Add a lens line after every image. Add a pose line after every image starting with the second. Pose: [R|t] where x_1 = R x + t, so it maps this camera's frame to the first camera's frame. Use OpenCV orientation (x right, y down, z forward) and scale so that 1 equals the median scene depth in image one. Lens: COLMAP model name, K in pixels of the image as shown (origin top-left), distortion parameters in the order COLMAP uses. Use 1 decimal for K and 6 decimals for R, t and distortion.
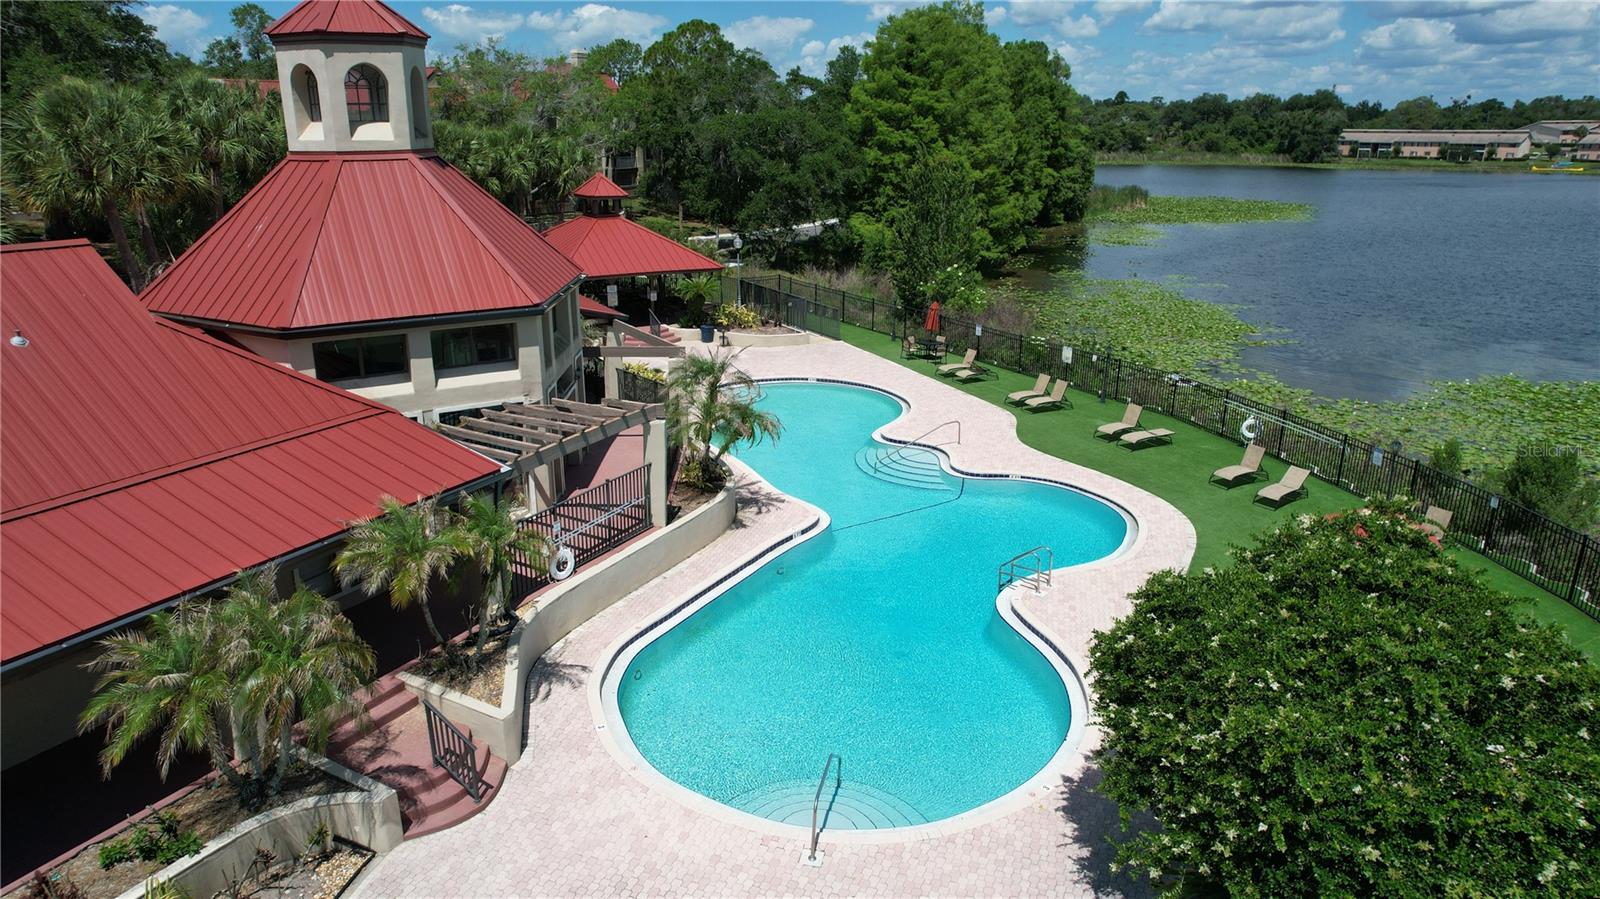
lens RADIAL K [[1006.1, 0, 776.6], [0, 1006.1, 453.3], [0, 0, 1]] dist [-0.029930, -0.003035]
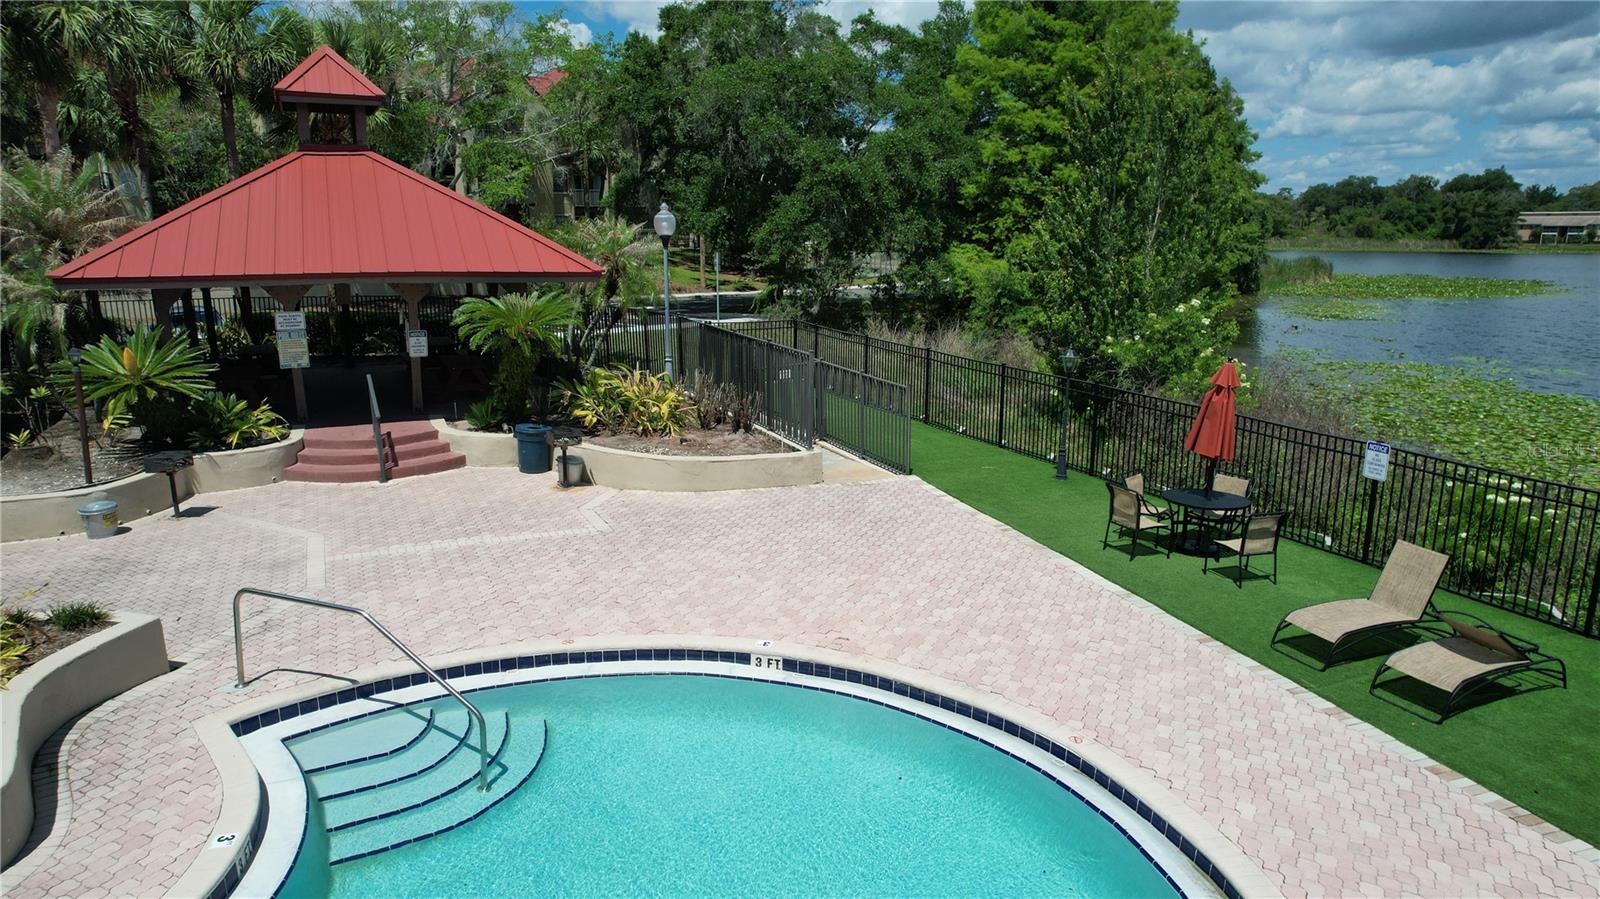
lens RADIAL K [[1006.1, 0, 776.6], [0, 1006.1, 453.3], [0, 0, 1]] dist [-0.029930, -0.003035]
pose [[0.994599, 0.024190, -0.100936, 0.032561], [-0.033399, 0.995330, -0.090569, -0.054142], [0.098274, 0.093451, 0.990762, 0.404973]]
